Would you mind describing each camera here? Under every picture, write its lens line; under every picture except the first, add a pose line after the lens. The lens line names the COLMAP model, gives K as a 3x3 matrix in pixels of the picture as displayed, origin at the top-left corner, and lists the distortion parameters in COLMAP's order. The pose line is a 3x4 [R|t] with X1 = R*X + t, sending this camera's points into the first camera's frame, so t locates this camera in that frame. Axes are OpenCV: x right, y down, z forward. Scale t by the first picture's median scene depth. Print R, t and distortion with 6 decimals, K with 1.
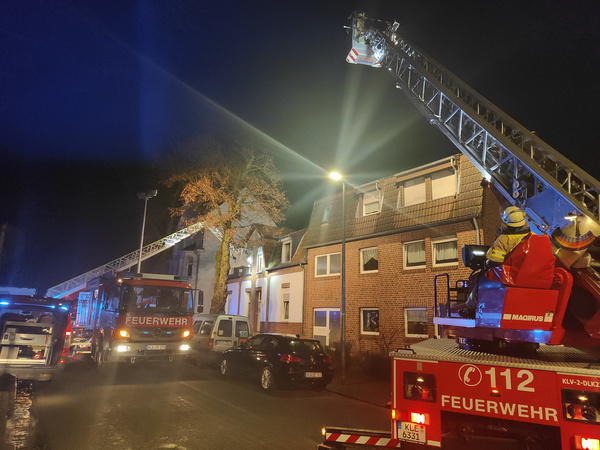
lens RADIAL K [[413.6, 0, 300.0], [0, 413.6, 225.0], [0, 0, 1]] dist [0.071645, -0.080378]
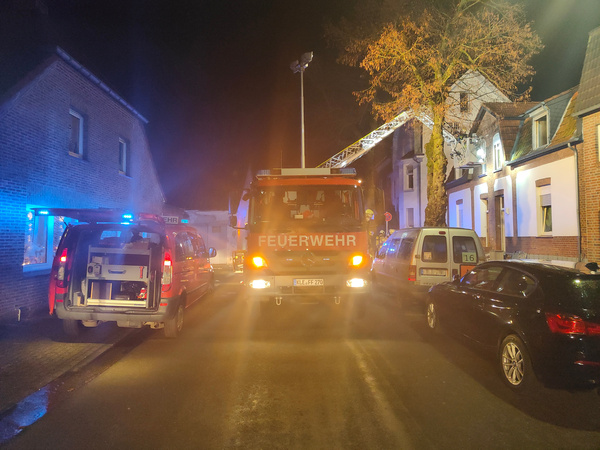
lens RADIAL K [[416.6, 0, 299.5], [0, 416.6, 218.4], [0, 0, 1]] dist [0.021178, 0.001876]
pose [[0.845802, -0.060958, -0.530003, -0.013345], [0.153181, 0.979368, 0.131812, 0.061848], [0.511033, -0.192673, 0.837689, 0.261878]]
